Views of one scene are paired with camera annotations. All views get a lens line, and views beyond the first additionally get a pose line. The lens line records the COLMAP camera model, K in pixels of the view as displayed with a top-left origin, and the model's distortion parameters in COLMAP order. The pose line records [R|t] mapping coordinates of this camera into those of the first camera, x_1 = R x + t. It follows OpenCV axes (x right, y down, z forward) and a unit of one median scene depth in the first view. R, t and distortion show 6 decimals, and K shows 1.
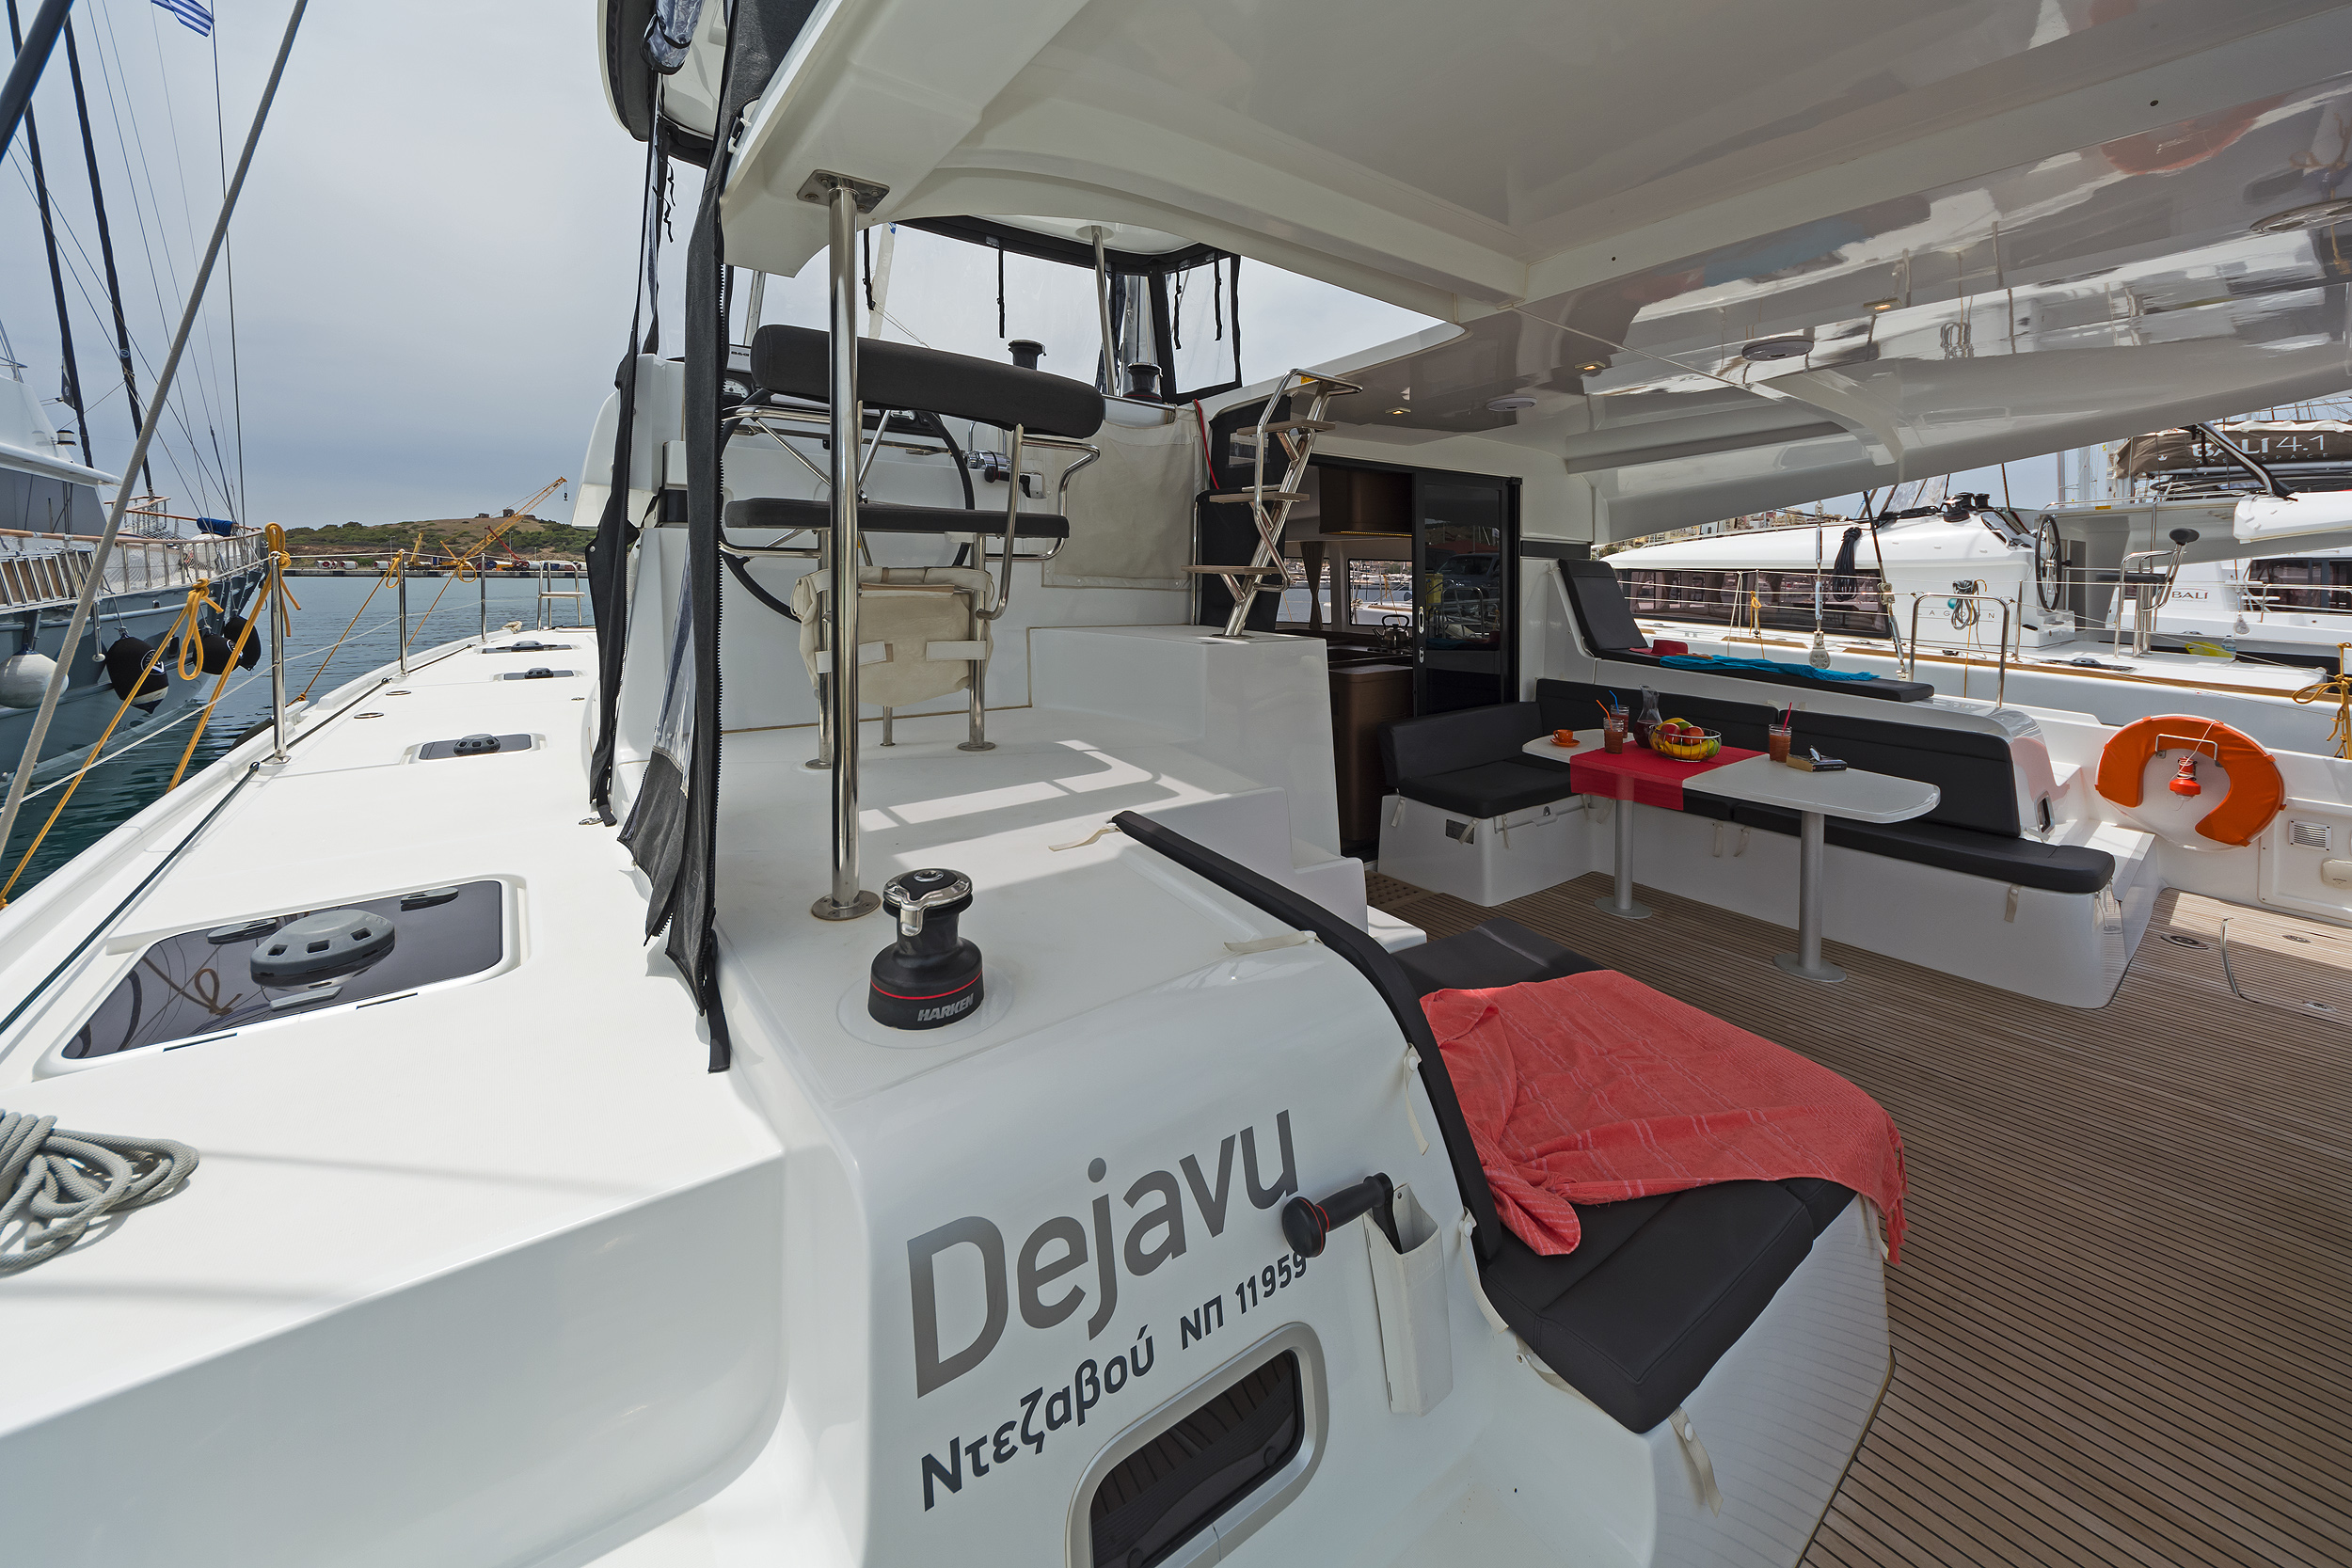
lens RADIAL K [[878.7, 0, 1164.8], [0, 878.7, 567.3], [0, 0, 1]] dist [0.000555, 0.000009]
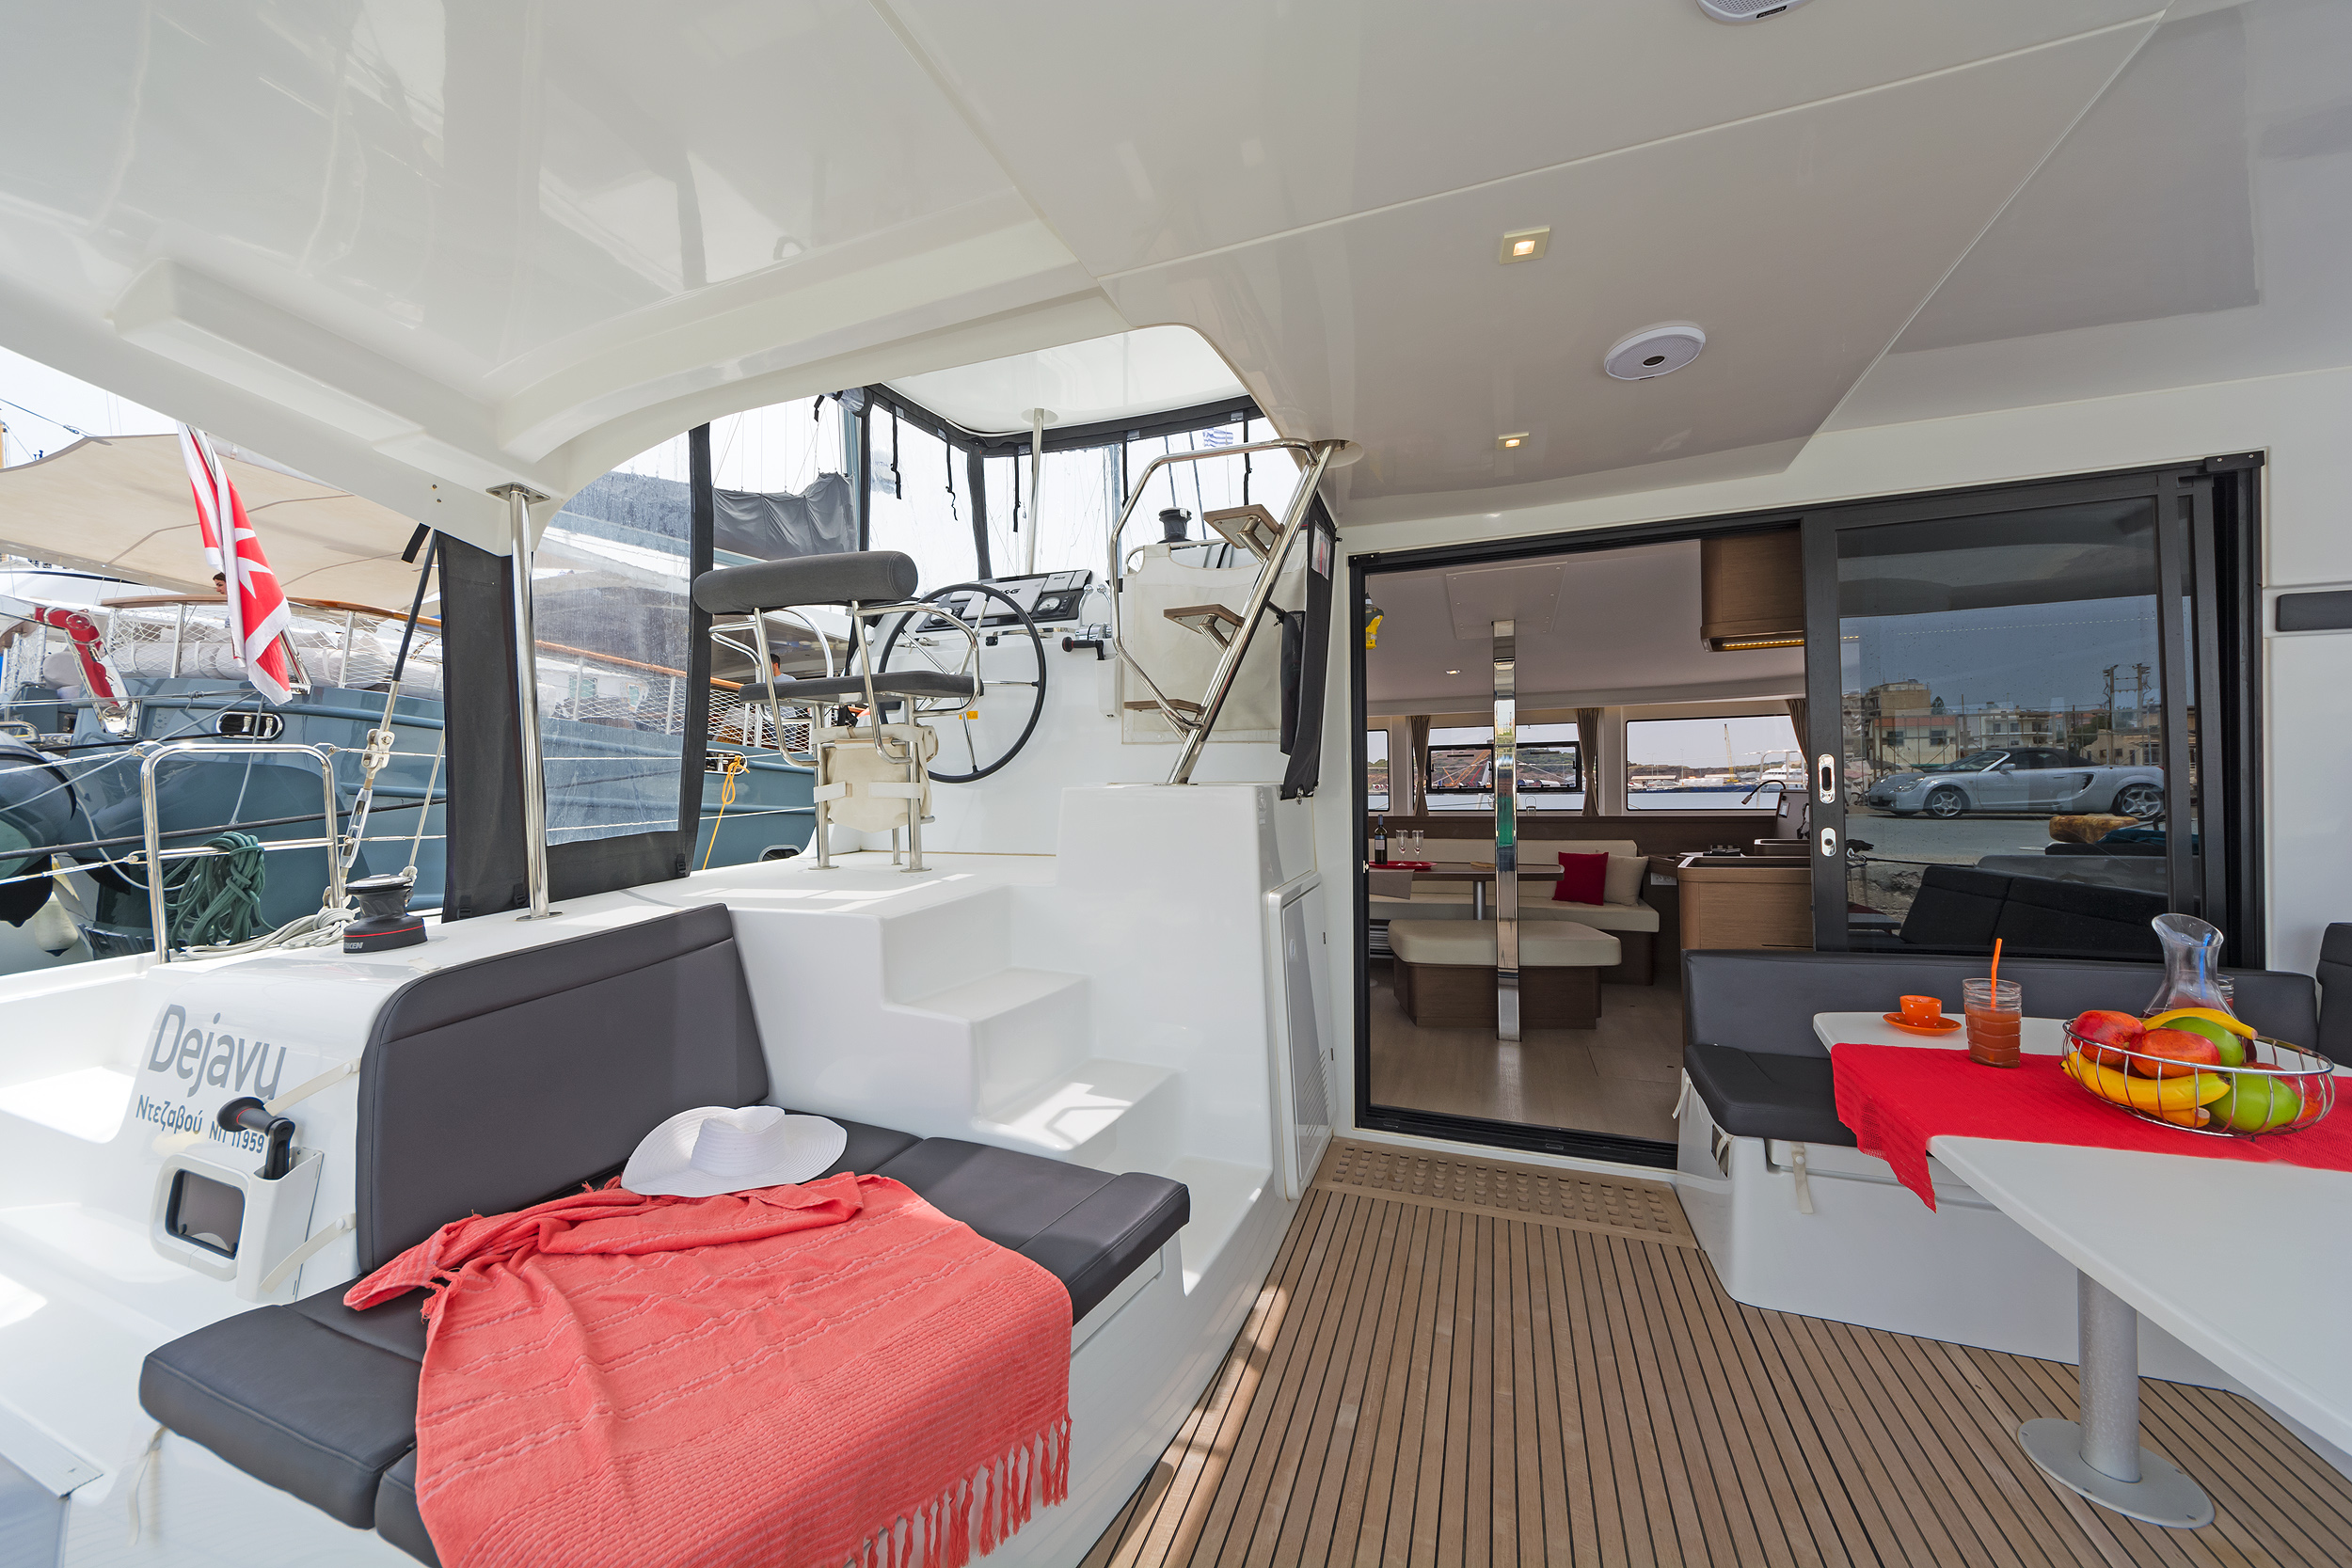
lens RADIAL K [[842.7, 0, 1176.0], [0, 842.7, 784.0], [0, 0, 1]] dist [-0.001619, -0.000144]
pose [[0.536804, -0.026429, -0.843293, 1.055272], [0.027711, 0.999522, -0.013686, 0.119499], [0.843252, -0.016021, 0.537280, 0.746446]]
